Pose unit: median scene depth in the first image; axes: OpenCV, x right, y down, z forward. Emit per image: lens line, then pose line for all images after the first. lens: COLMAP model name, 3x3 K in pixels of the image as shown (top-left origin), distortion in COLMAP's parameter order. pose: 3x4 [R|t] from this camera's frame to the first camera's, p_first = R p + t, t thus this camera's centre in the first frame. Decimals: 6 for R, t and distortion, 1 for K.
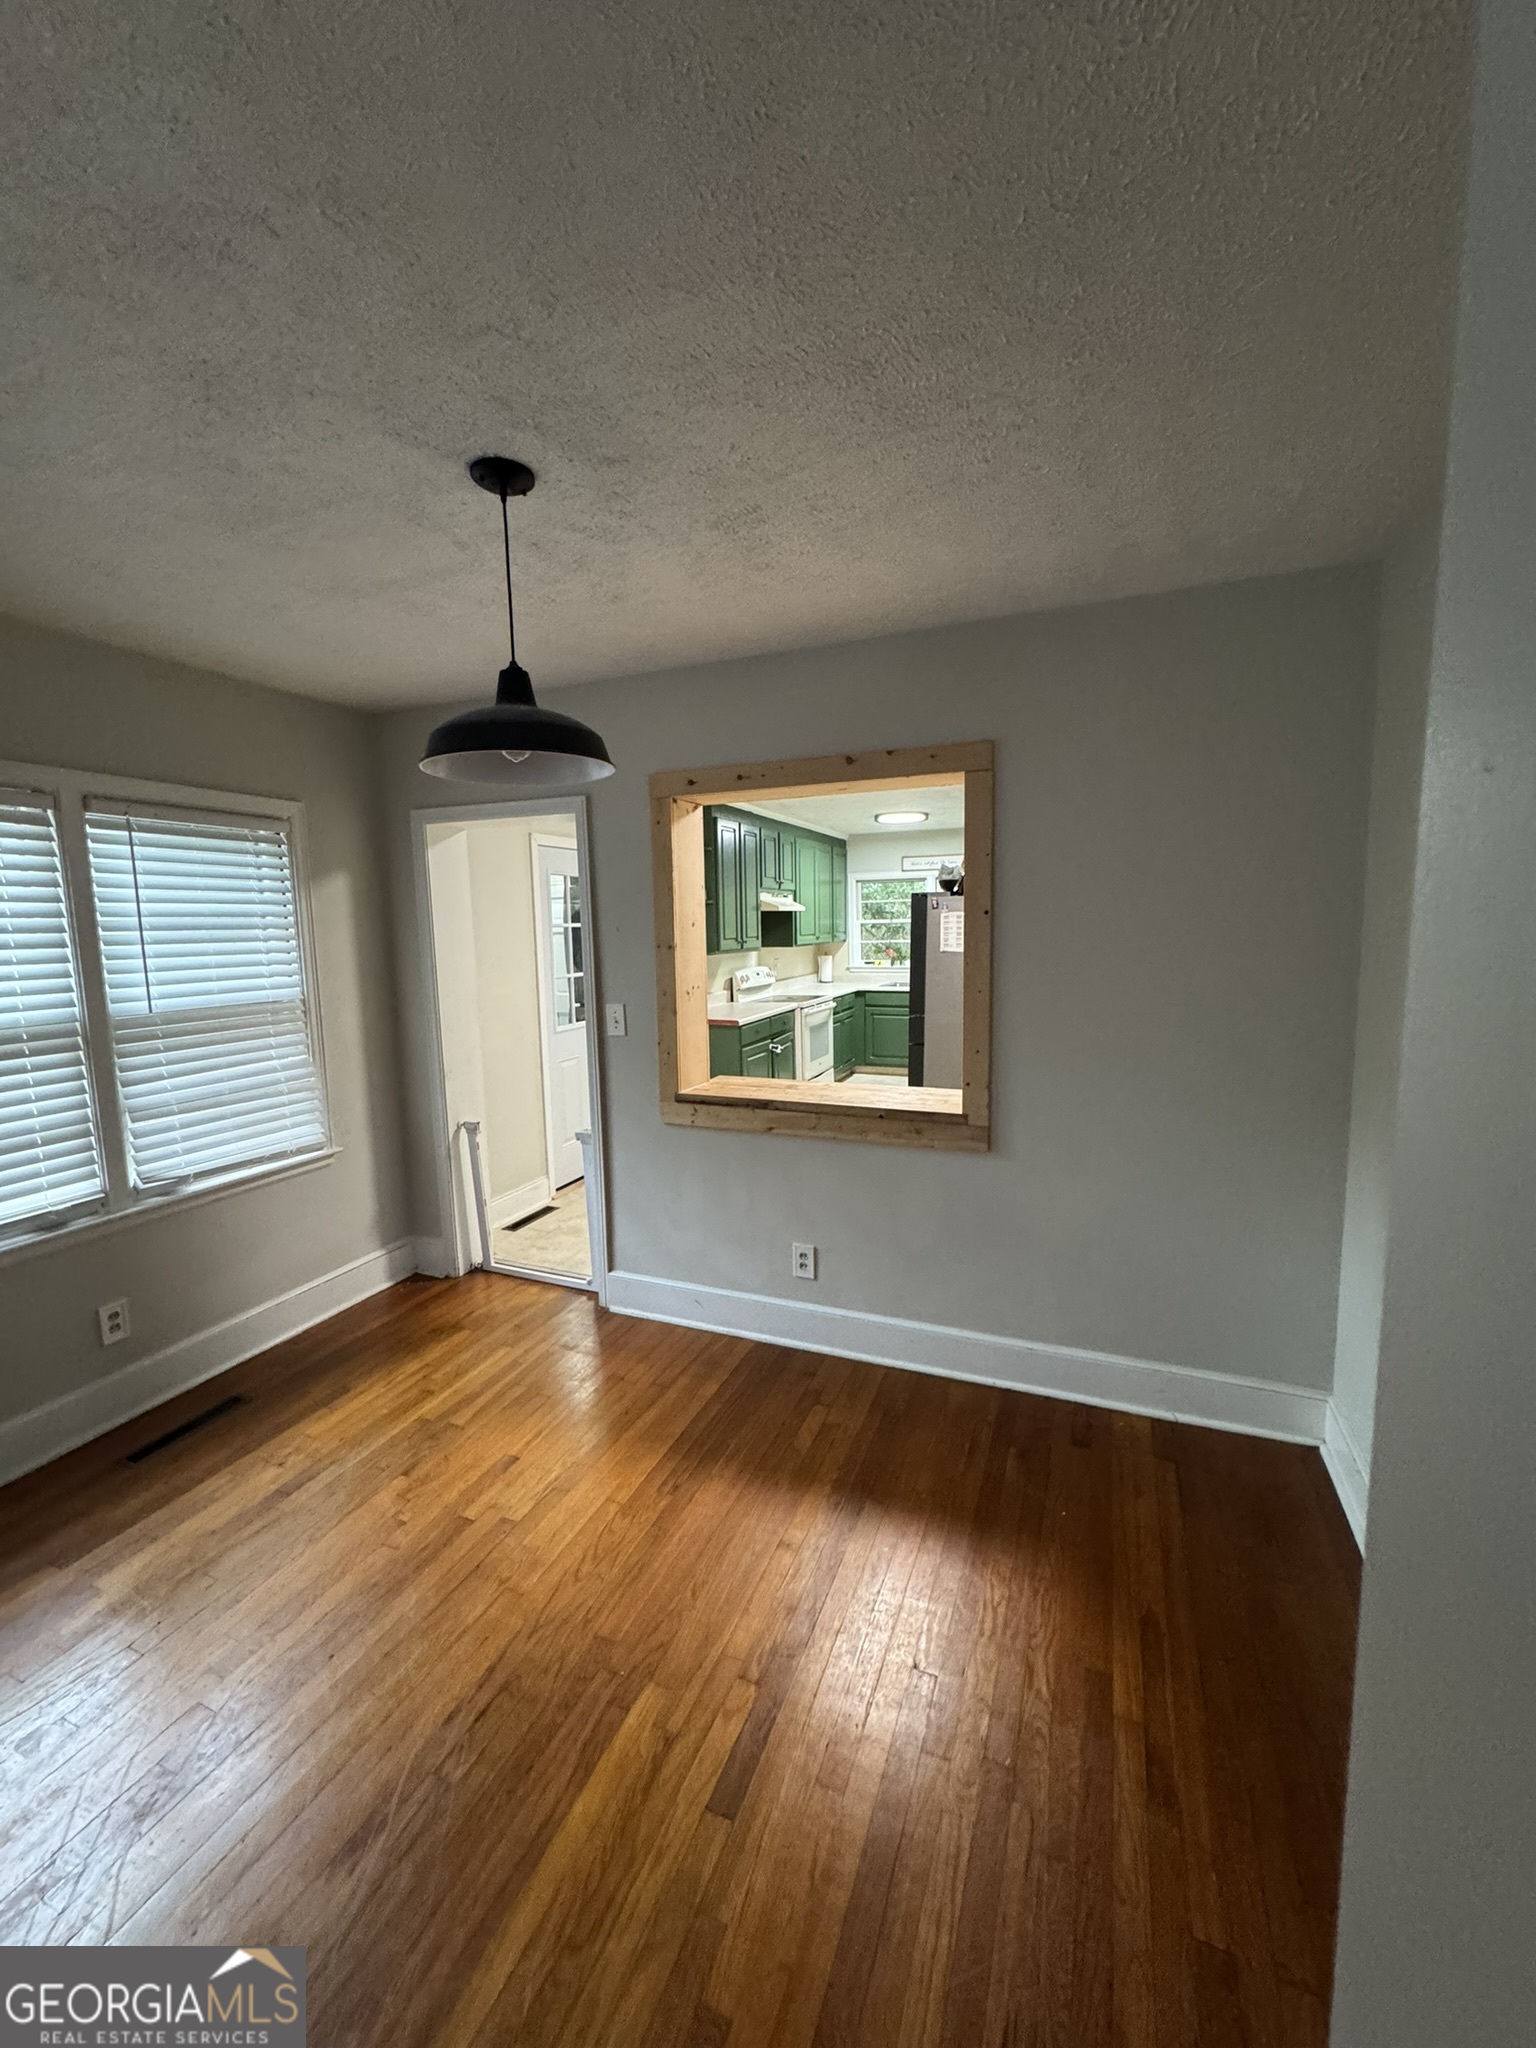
lens RADIAL K [[814.5, 0, 781.7], [0, 814.5, 1022.3], [0, 0, 1]] dist [-0.001937, 0.001226]
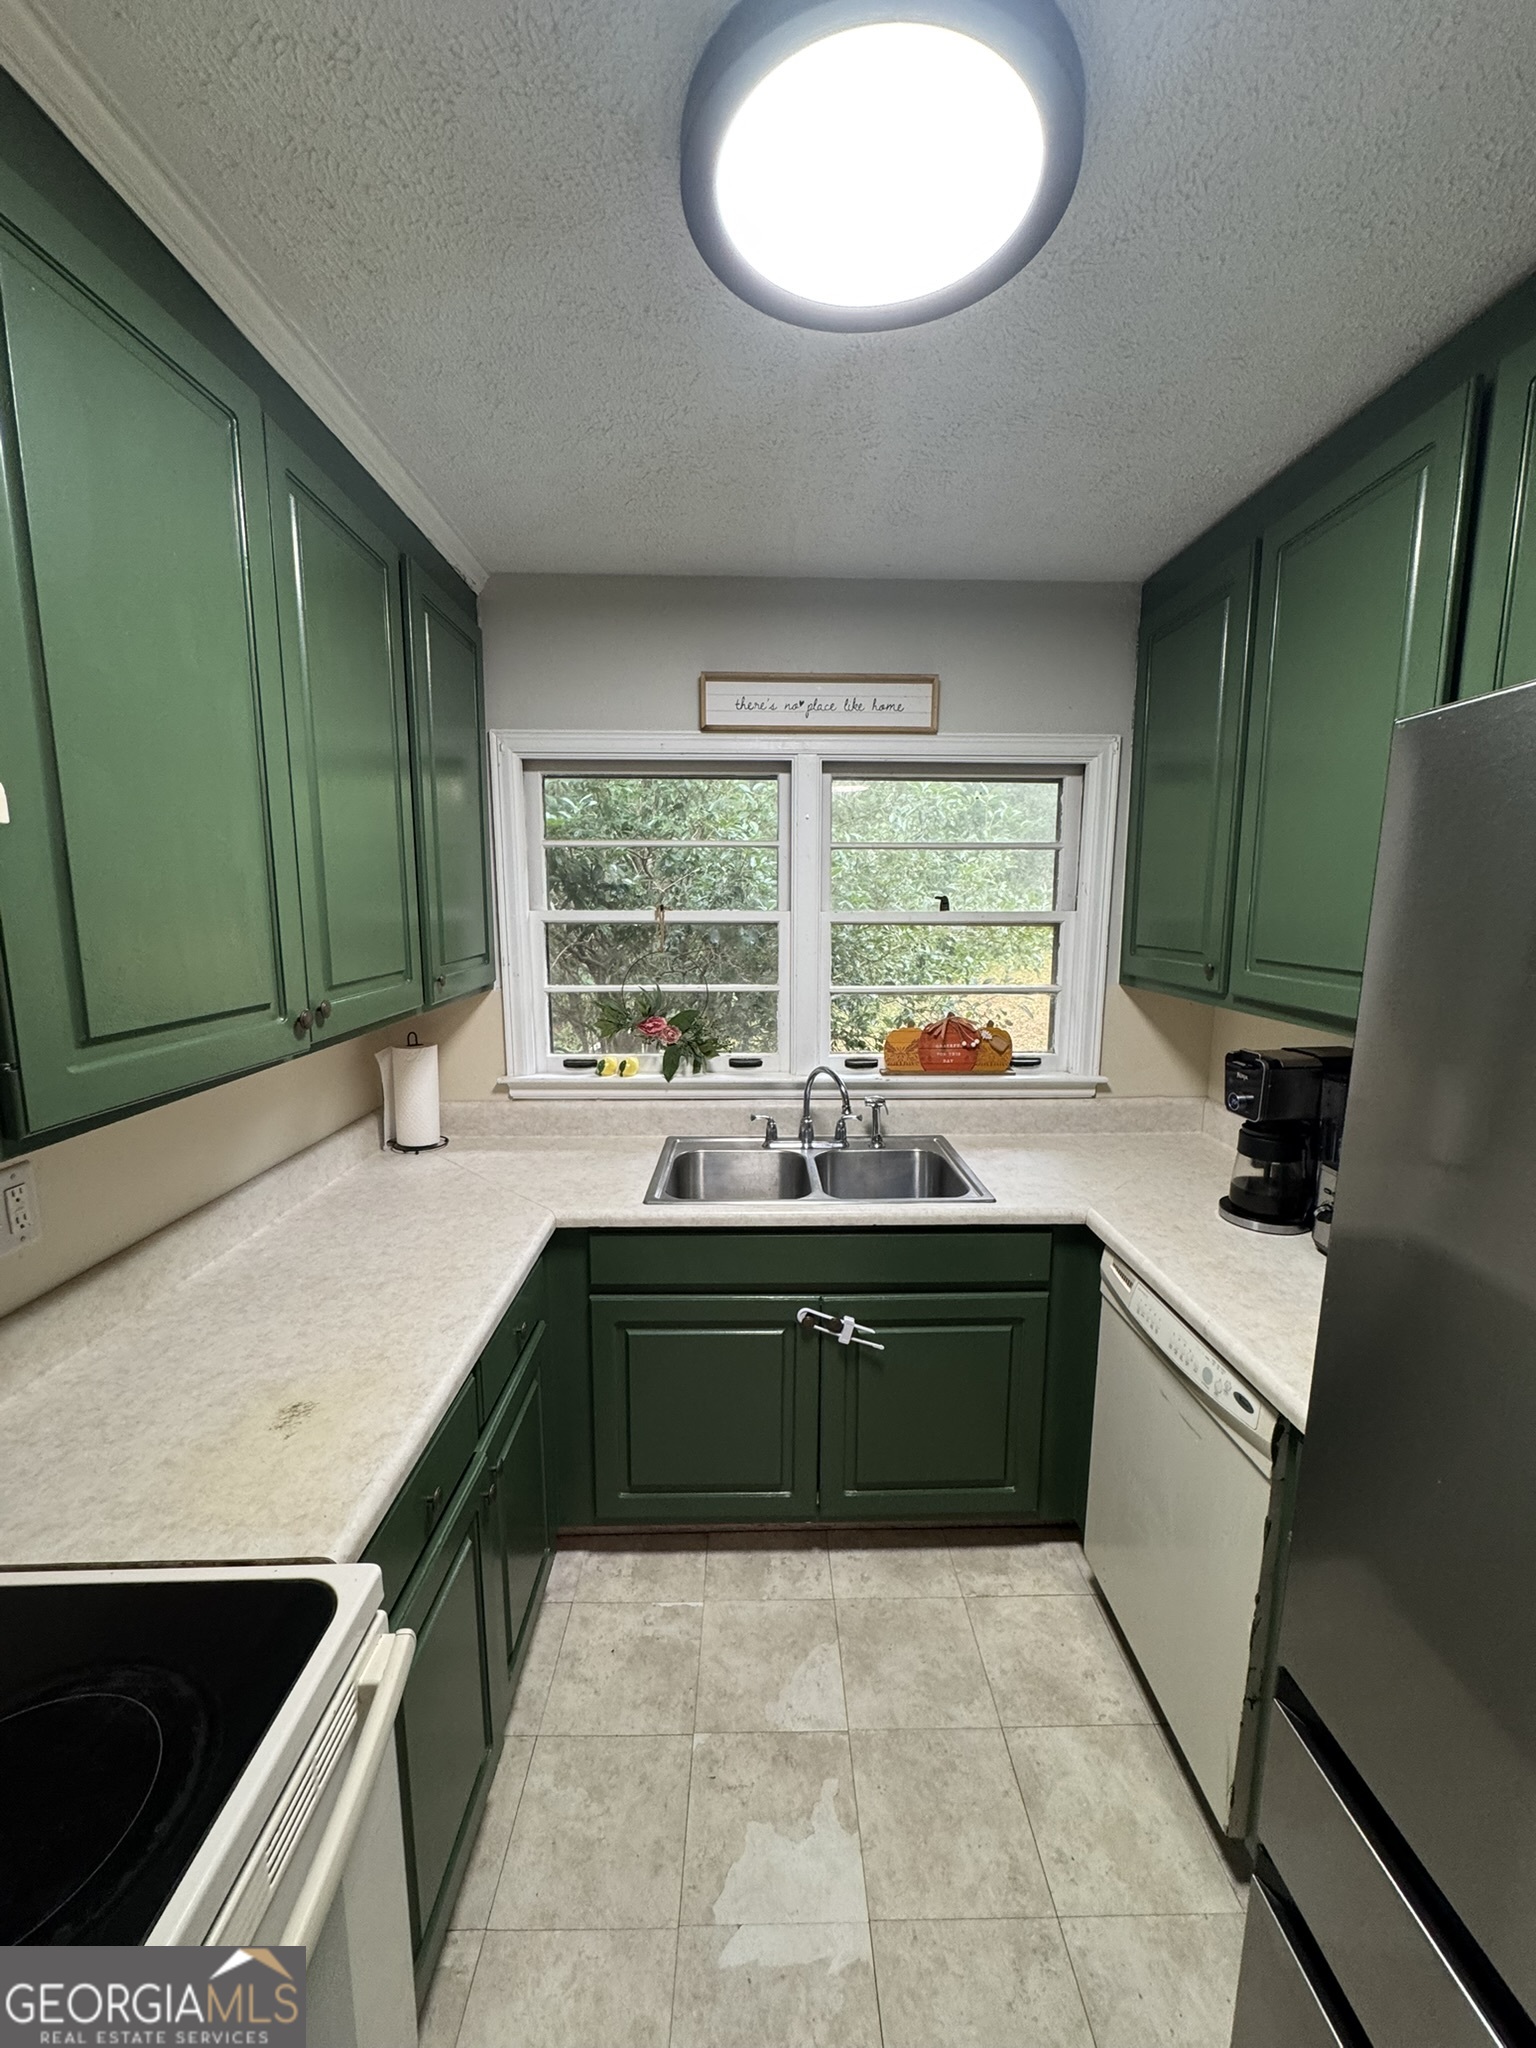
lens RADIAL K [[814.5, 0, 771.8], [0, 814.5, 1023.8], [0, 0, 1]] dist [-0.001937, 0.001226]
pose [[0.920406, -0.037109, 0.389198, 0.073437], [0.026503, 0.999117, 0.032587, -0.116394], [-0.390064, -0.019678, 0.920577, 0.890959]]
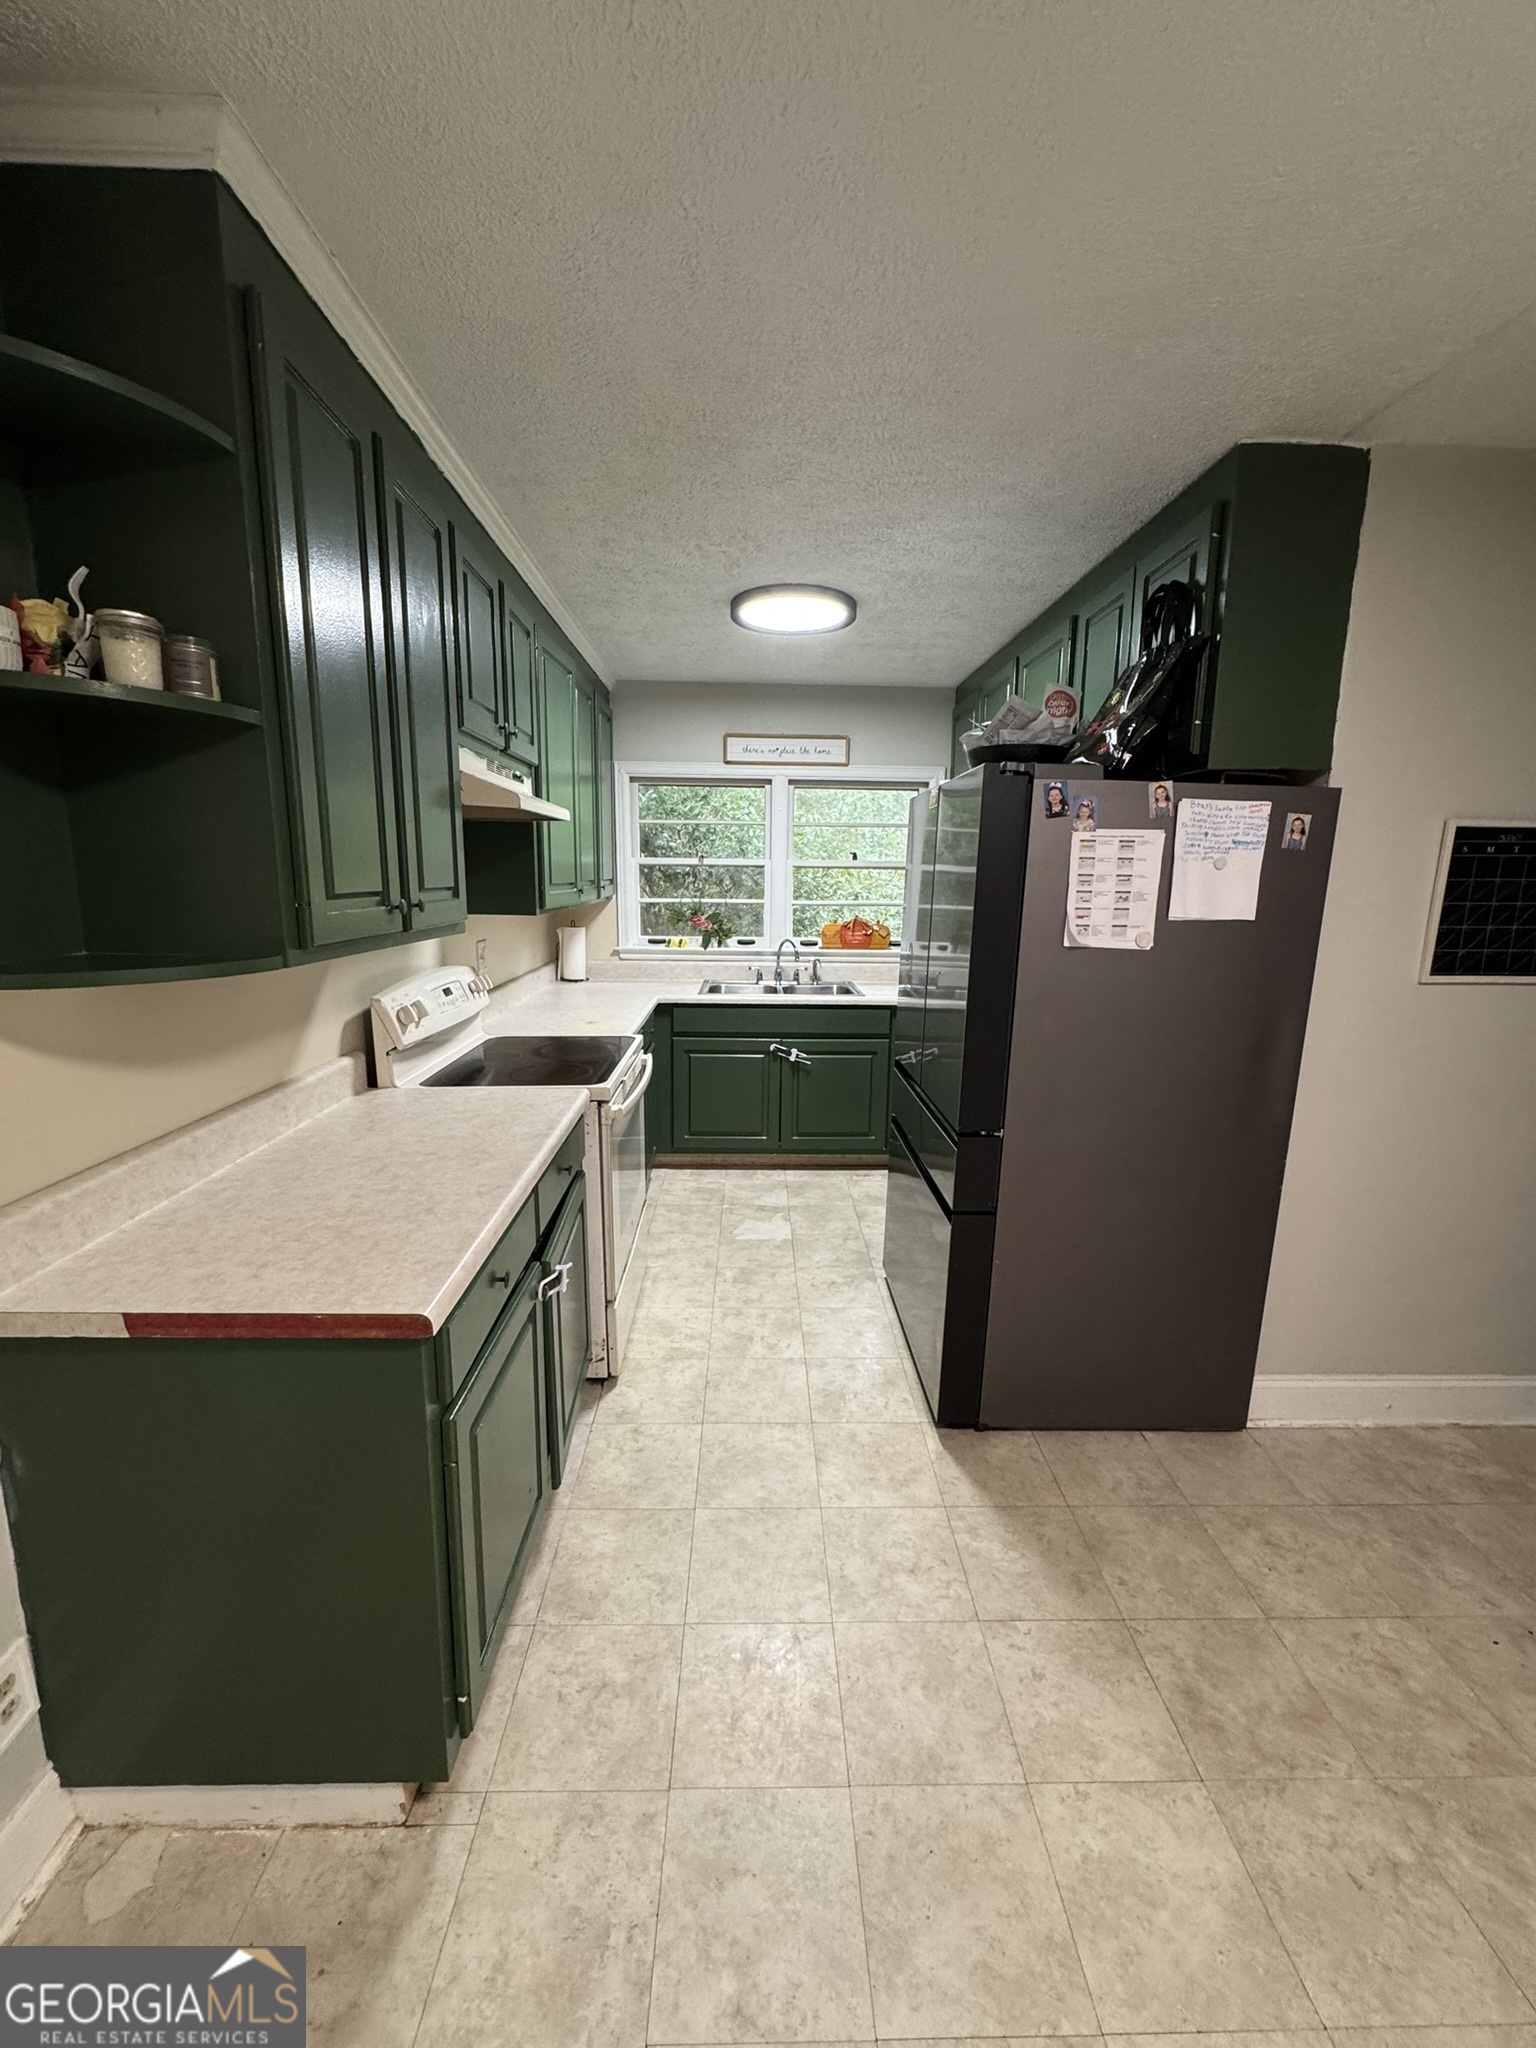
lens RADIAL K [[814.5, 0, 769.7], [0, 814.5, 1024.5], [0, 0, 1]] dist [-0.001937, 0.001226]
pose [[0.919096, -0.040915, 0.391903, -0.039542], [0.015683, 0.997605, 0.067371, -0.066959], [-0.393721, -0.055774, 0.917536, 0.614726]]
